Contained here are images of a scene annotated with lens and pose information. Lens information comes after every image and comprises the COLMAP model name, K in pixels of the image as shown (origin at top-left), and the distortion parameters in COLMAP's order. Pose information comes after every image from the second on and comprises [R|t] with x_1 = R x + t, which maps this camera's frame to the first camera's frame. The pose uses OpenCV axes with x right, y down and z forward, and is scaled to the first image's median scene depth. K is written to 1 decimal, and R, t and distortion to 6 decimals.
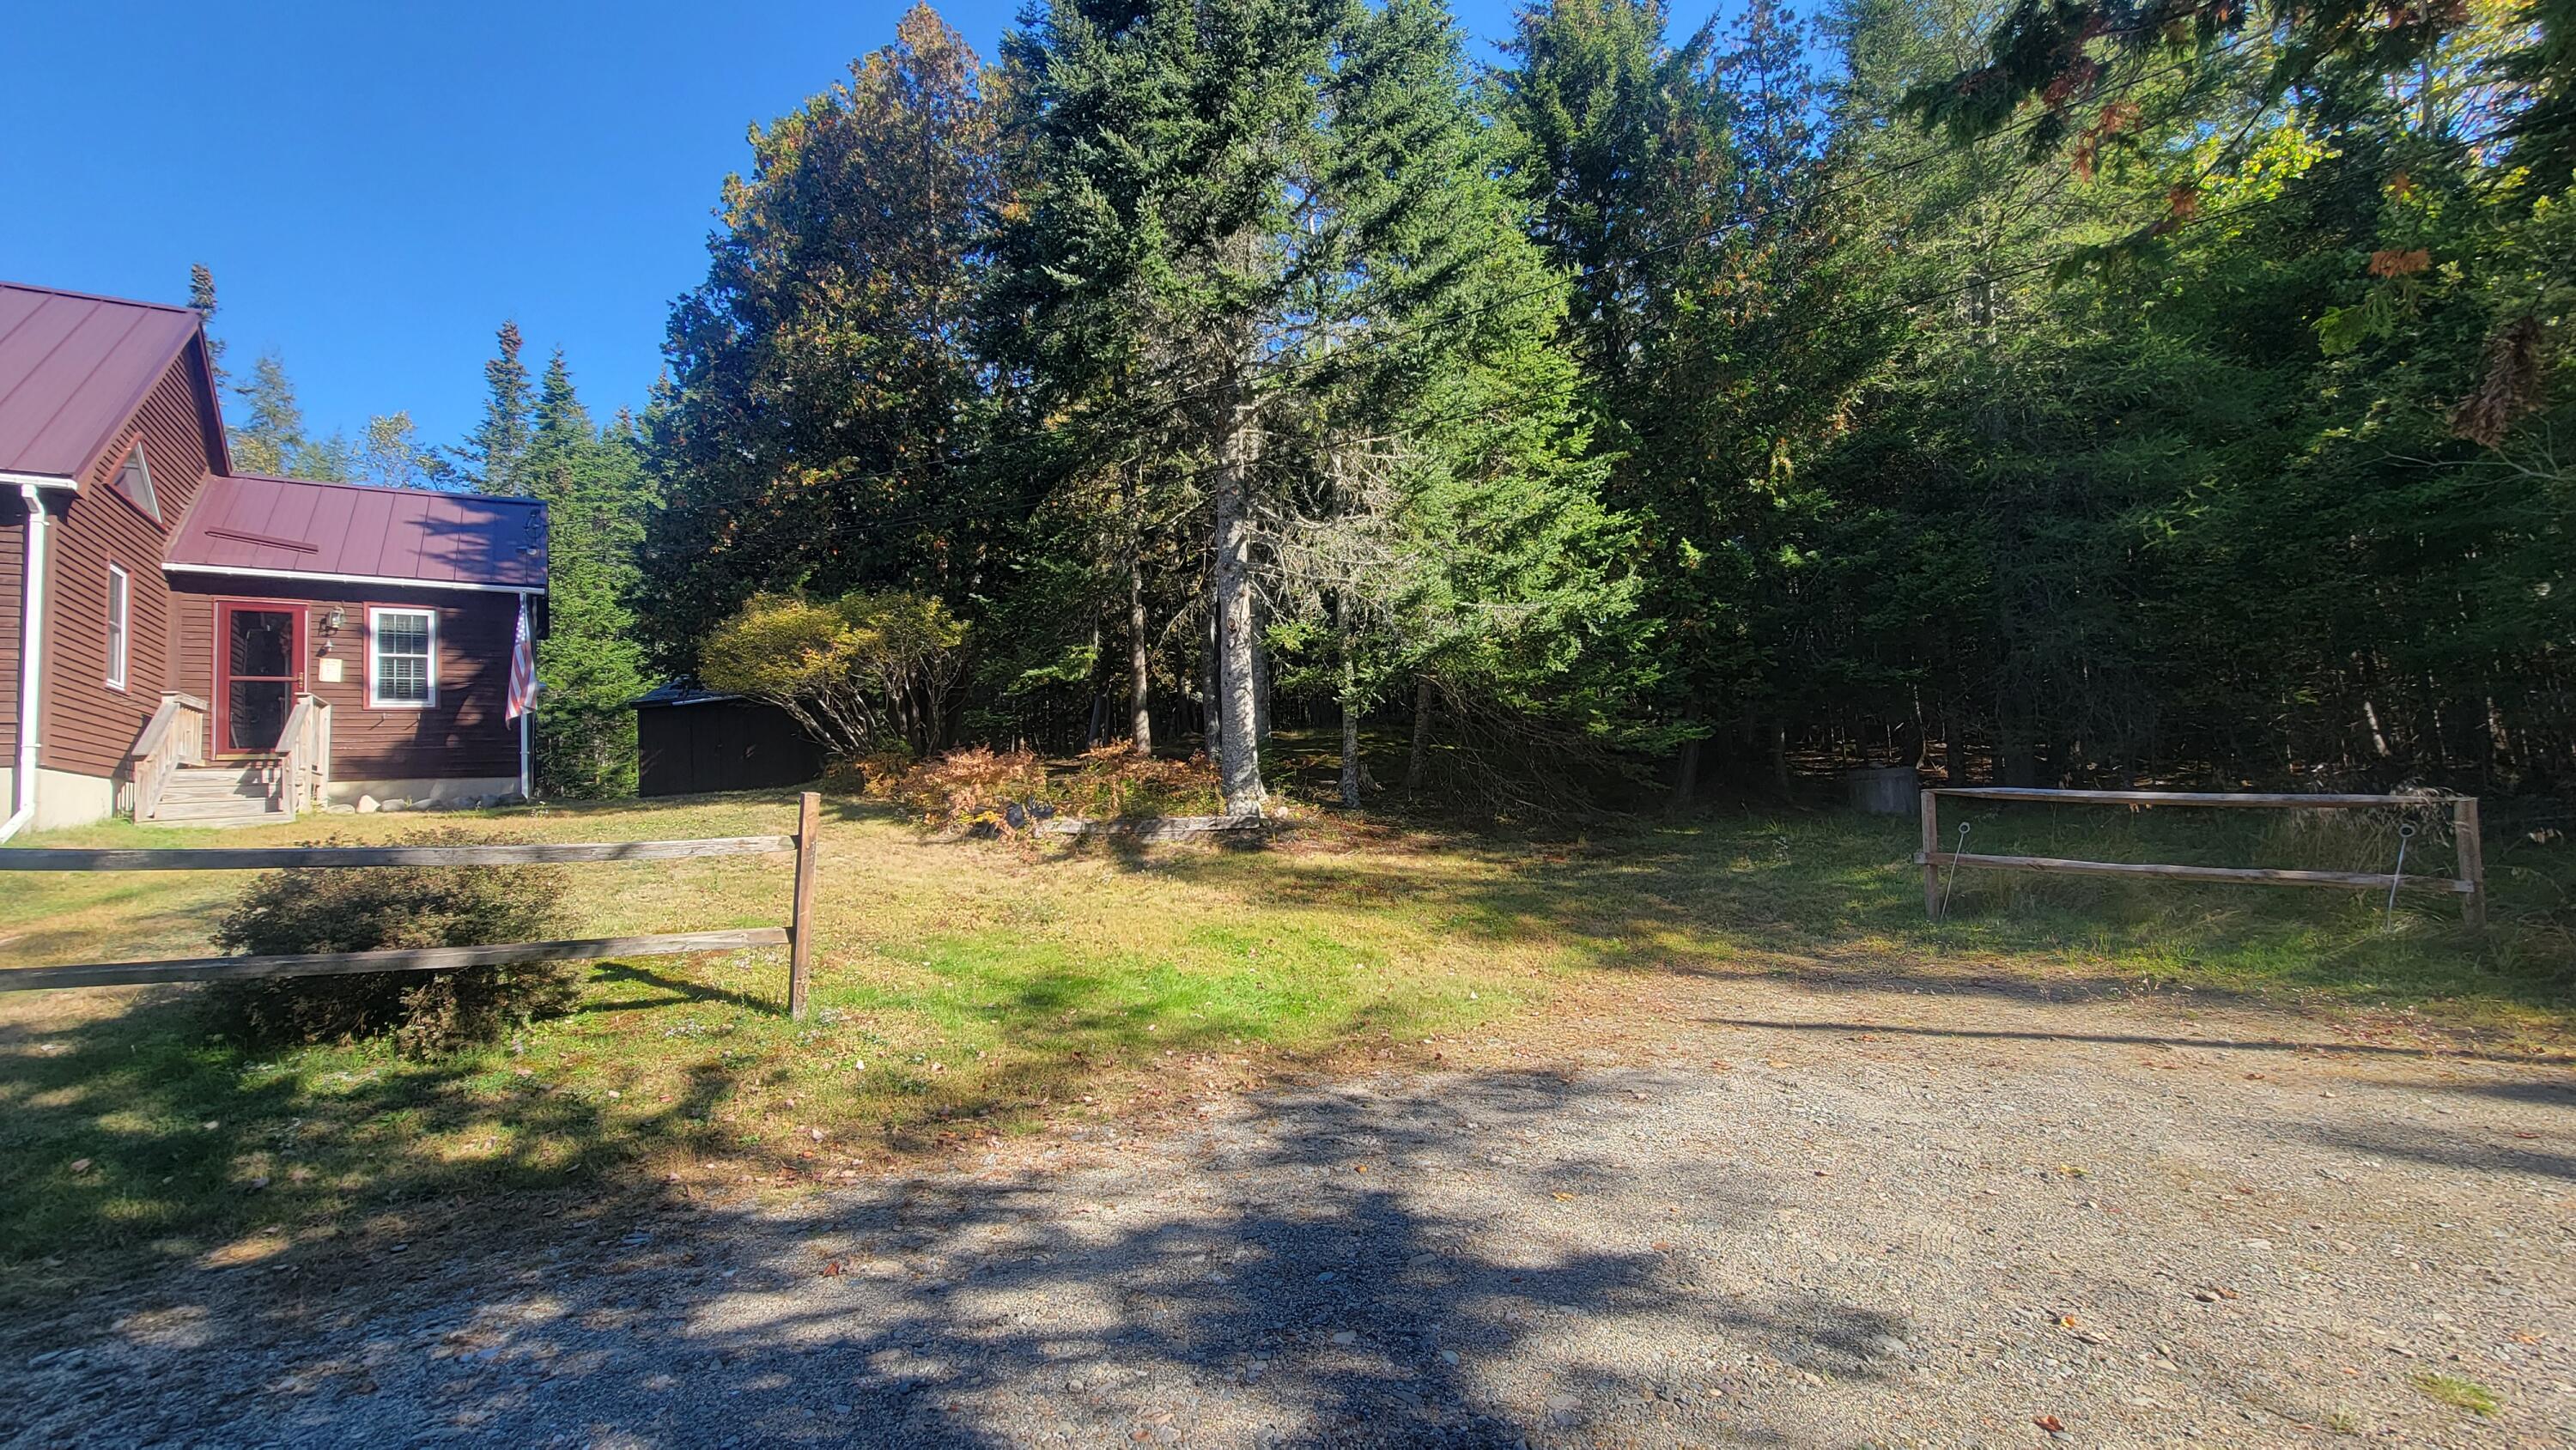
lens RADIAL K [[1052.3, 0, 1295.5], [0, 1052.3, 717.2], [0, 0, 1]] dist [-0.004743, 0.001435]
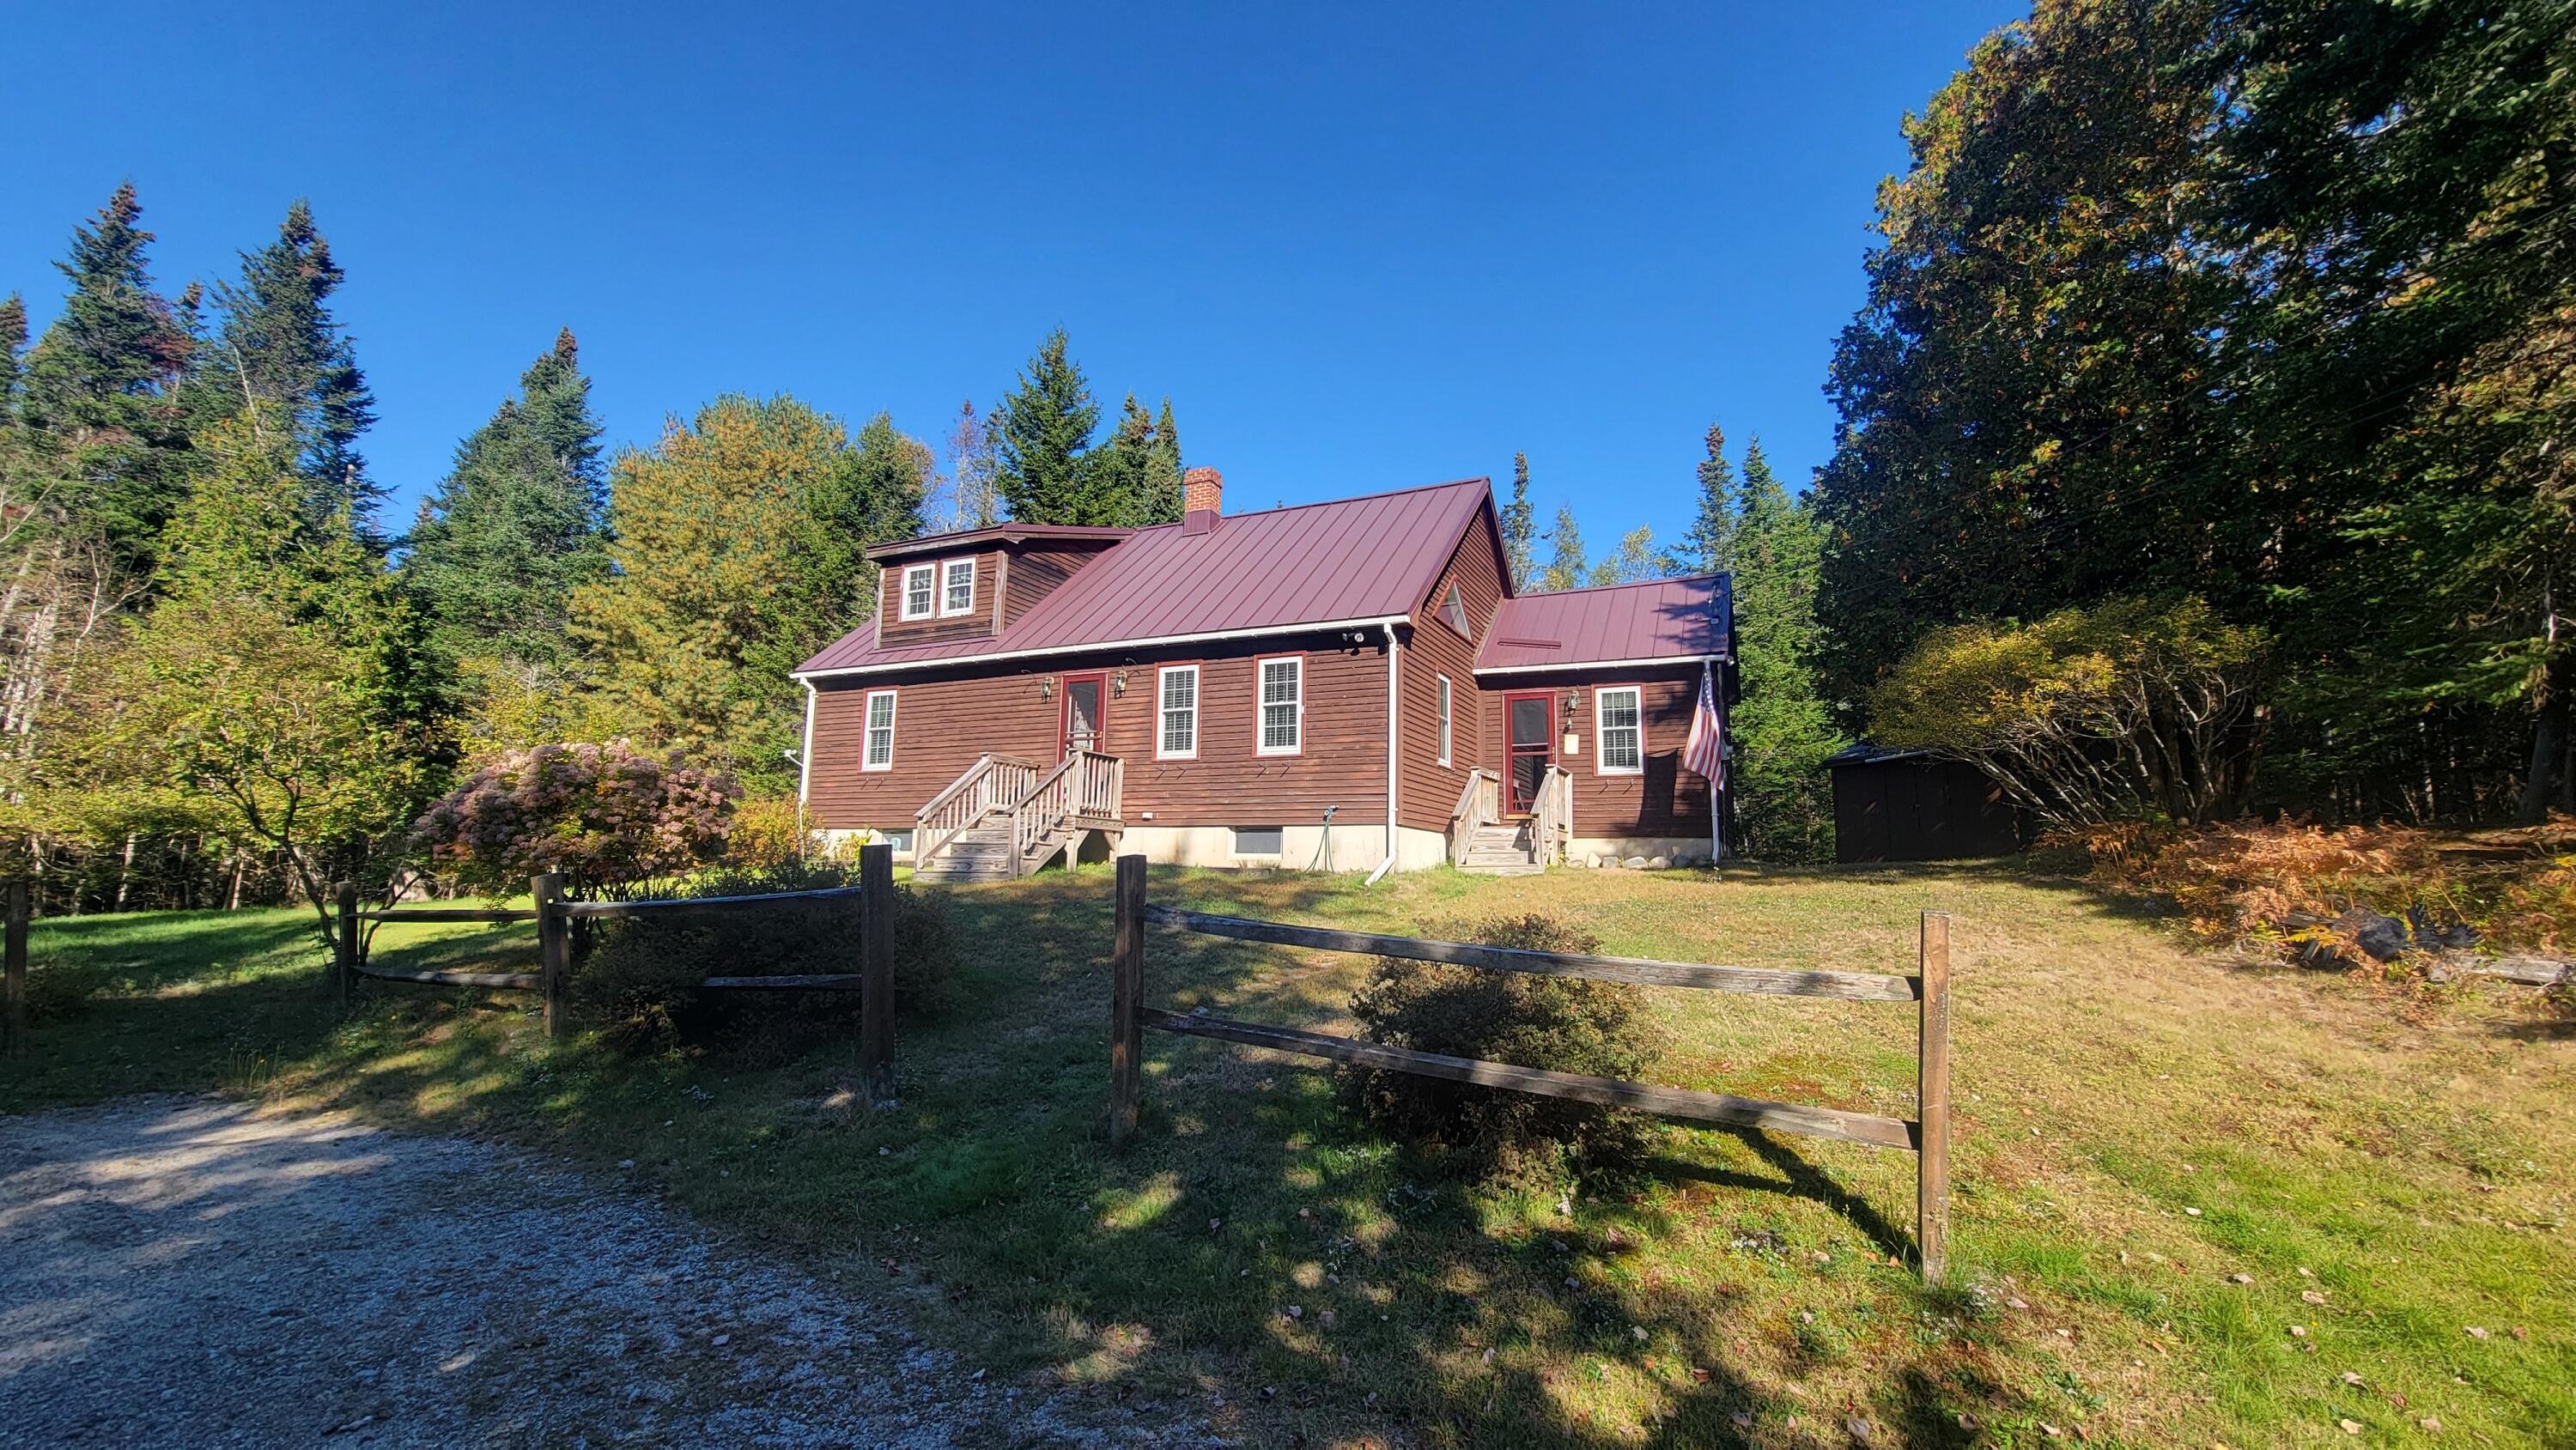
lens RADIAL K [[1052.3, 0, 1299.1], [0, 1052.3, 727.6], [0, 0, 1]] dist [-0.004743, 0.001435]
pose [[0.496724, -0.061692, -0.865713, -0.038334], [0.025854, 0.998080, -0.056290, -0.004385], [0.867524, 0.005578, 0.497365, 0.136764]]
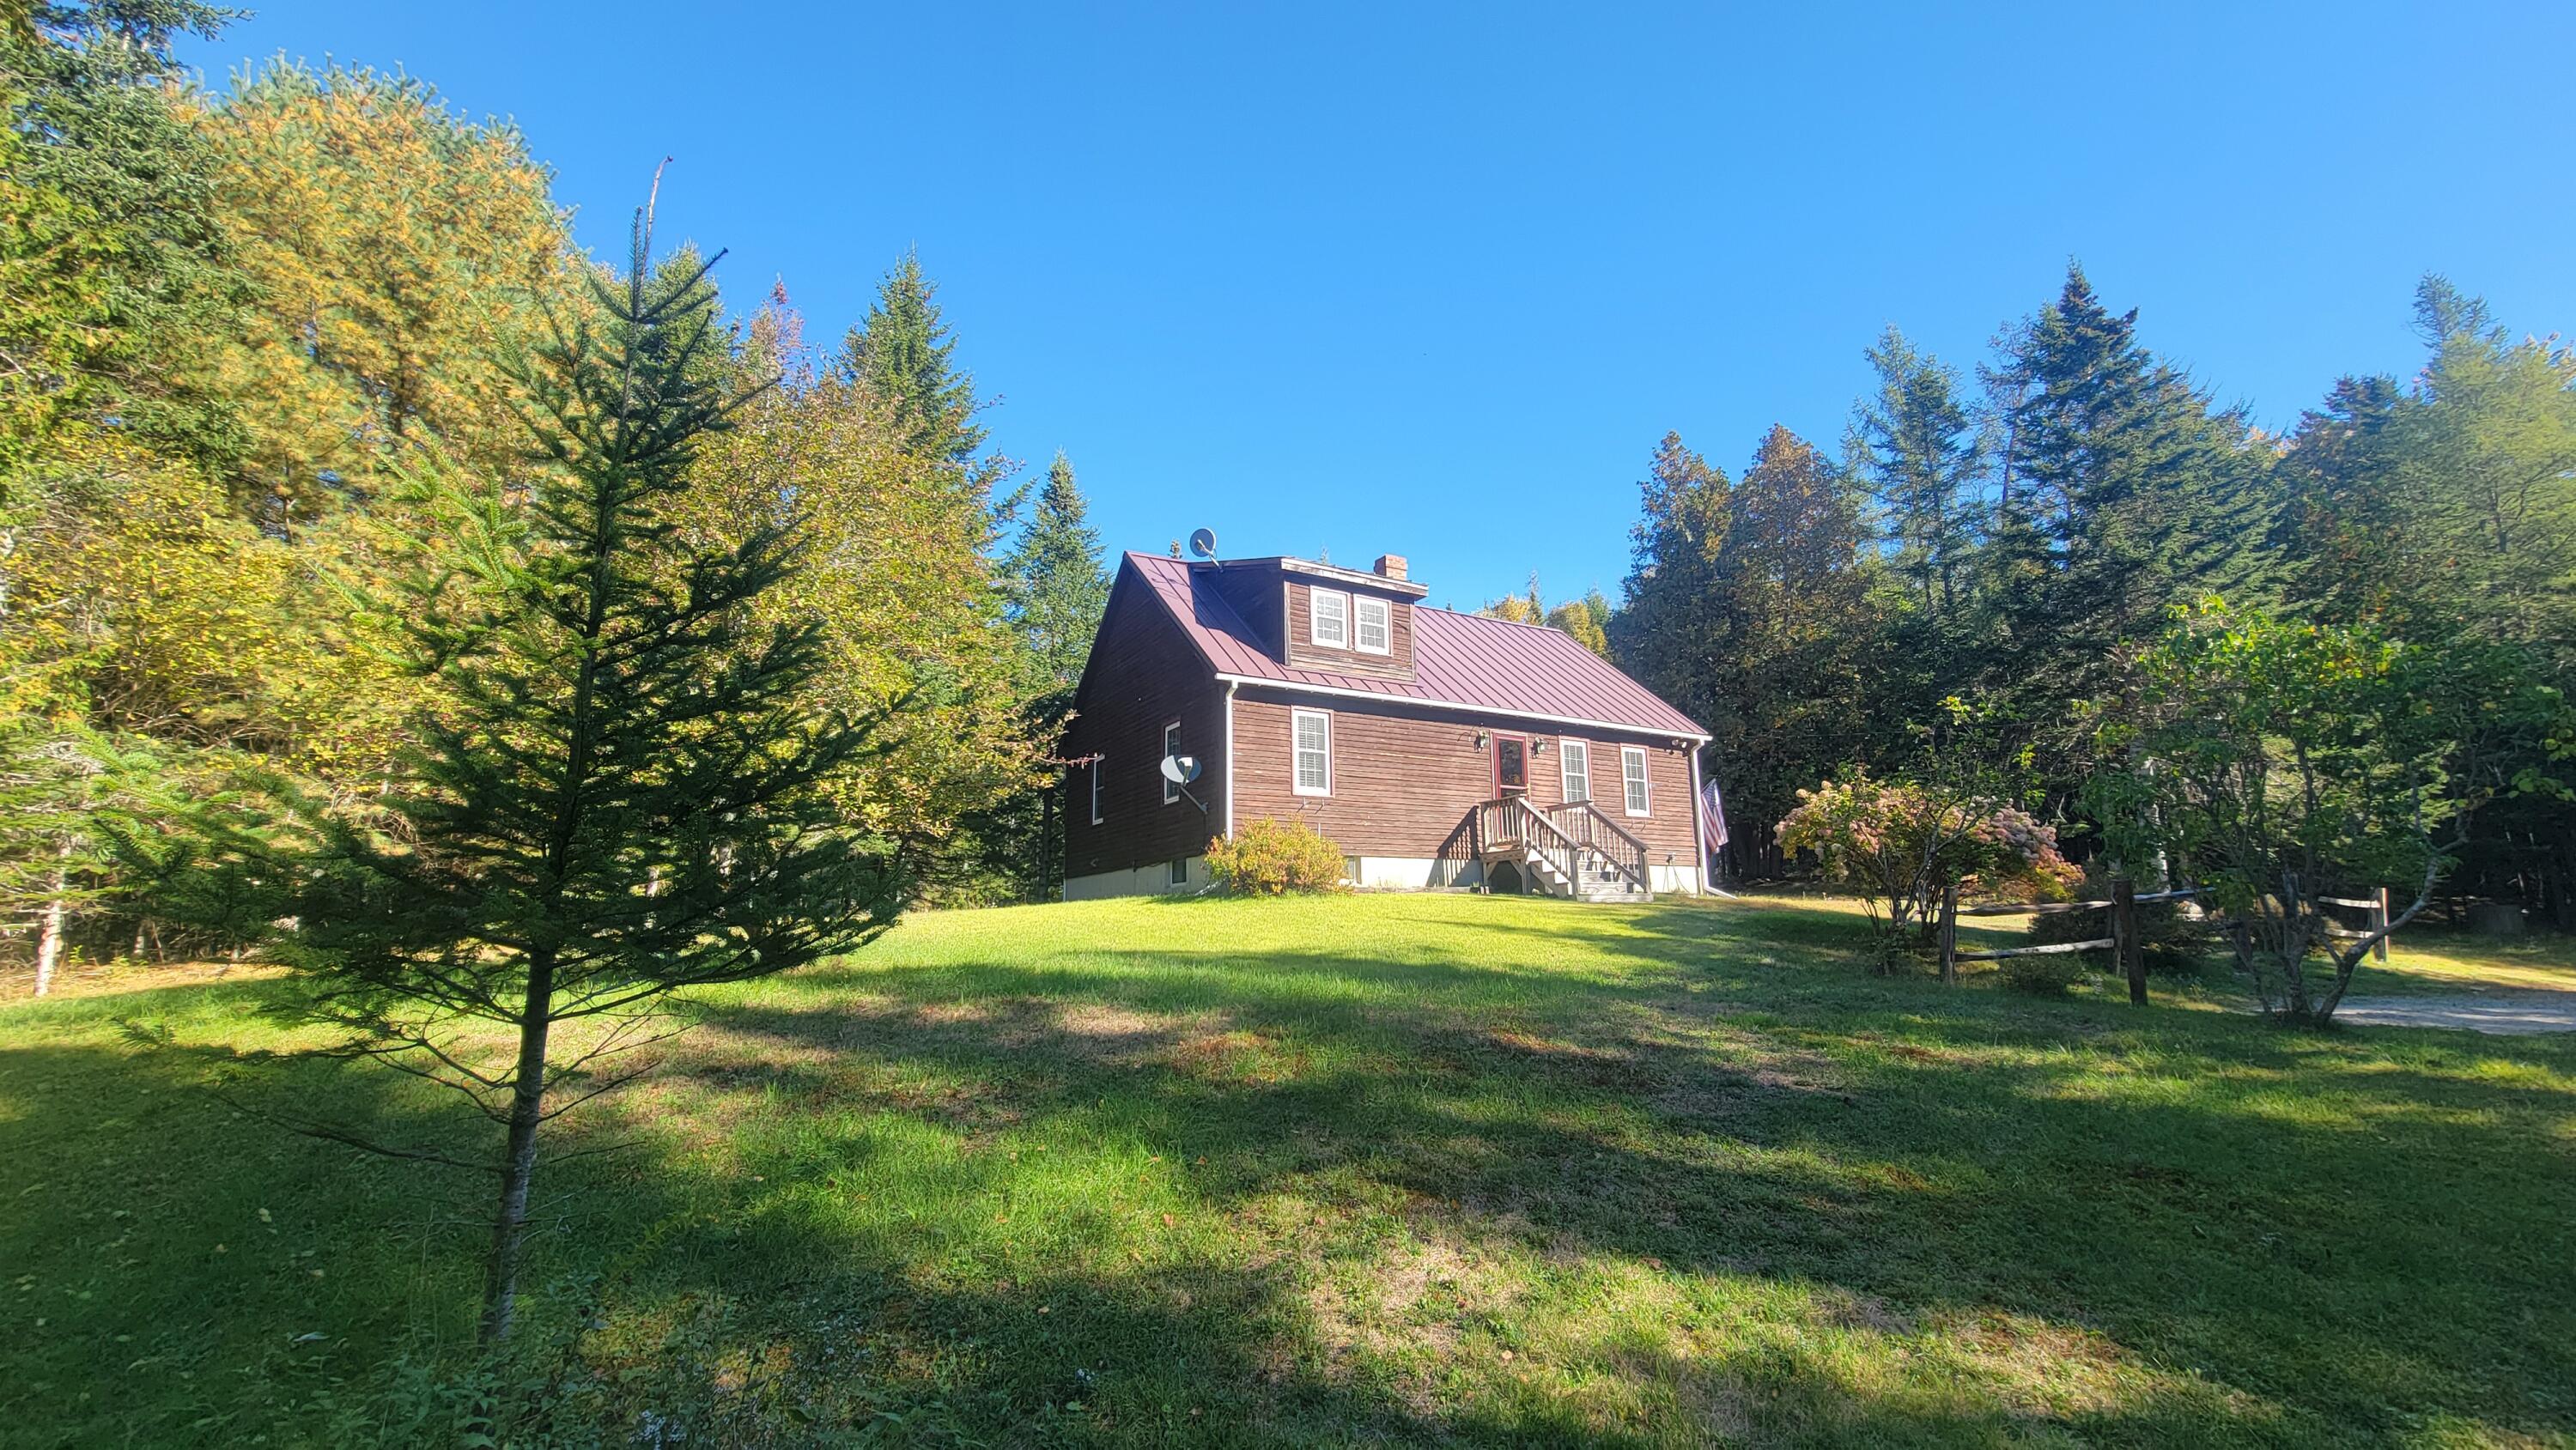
lens RADIAL K [[1052.3, 0, 1292.5], [0, 1052.3, 718.1], [0, 0, 1]] dist [-0.004743, 0.001435]
pose [[0.994165, 0.034253, -0.102289, -1.273753], [-0.045199, 0.993264, -0.106690, 0.007328], [0.097945, 0.110691, 0.989017, -0.893256]]
